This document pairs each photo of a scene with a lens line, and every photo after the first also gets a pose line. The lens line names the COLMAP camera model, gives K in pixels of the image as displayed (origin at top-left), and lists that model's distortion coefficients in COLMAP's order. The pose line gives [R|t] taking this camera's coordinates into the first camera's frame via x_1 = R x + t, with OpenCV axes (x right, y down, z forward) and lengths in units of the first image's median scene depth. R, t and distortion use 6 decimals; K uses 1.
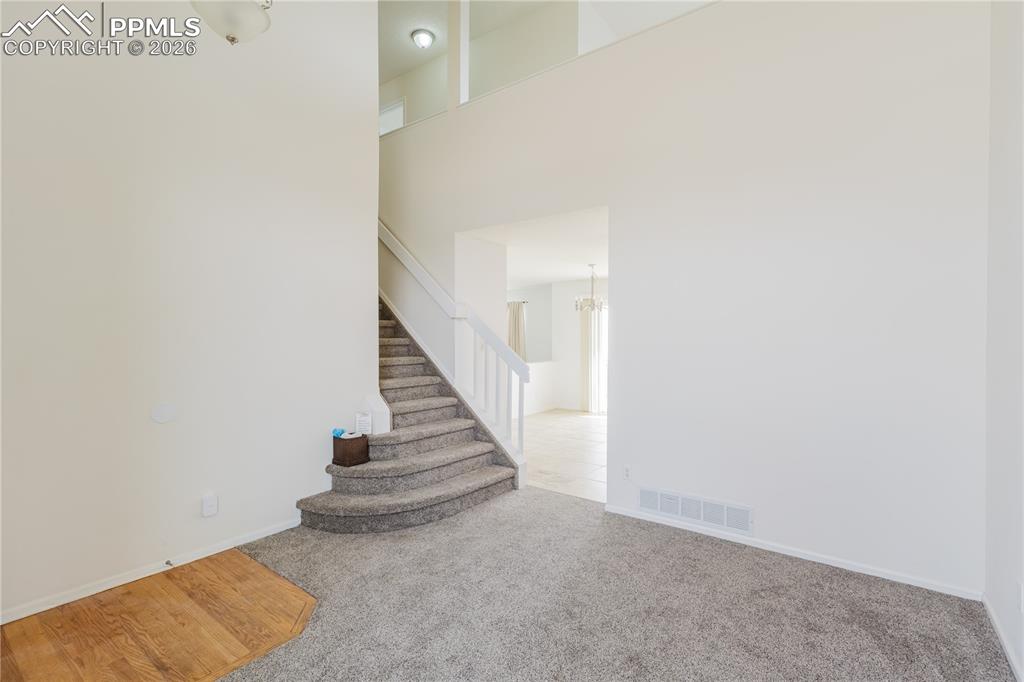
lens RADIAL K [[470.2, 0, 511.7], [0, 470.2, 338.8], [0, 0, 1]] dist [-0.001393, 0.000200]
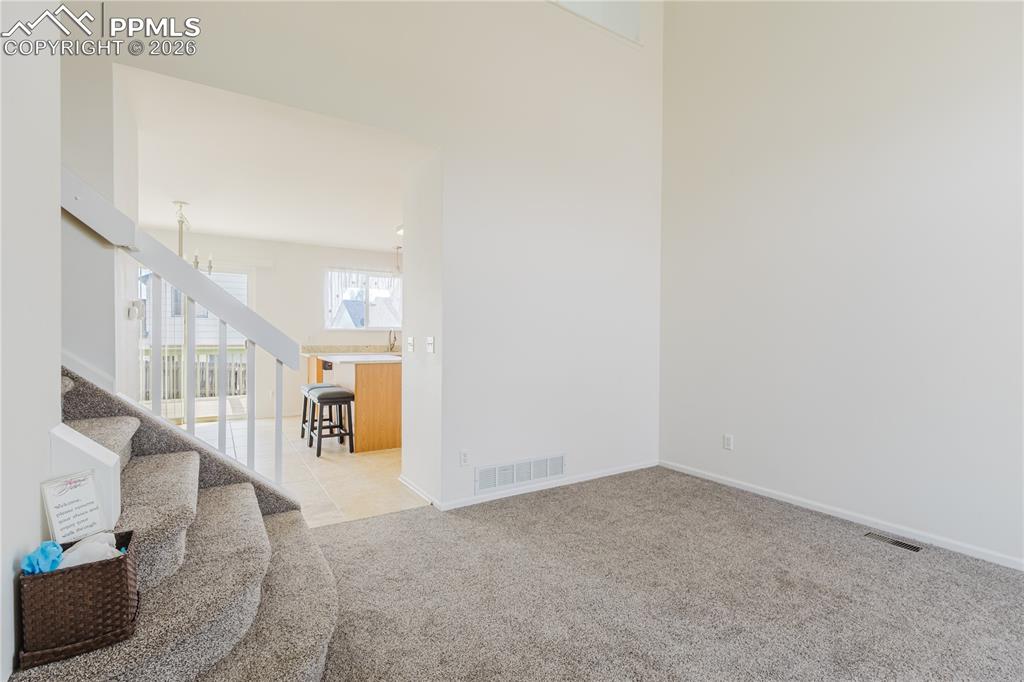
lens RADIAL K [[470.2, 0, 511.5], [0, 470.2, 339.4], [0, 0, 1]] dist [-0.001393, 0.000200]
pose [[0.343995, -0.005926, 0.938953, -0.598547], [-0.004601, 0.999957, 0.007997, 0.059220], [-0.938960, -0.007071, 0.343953, 0.665006]]
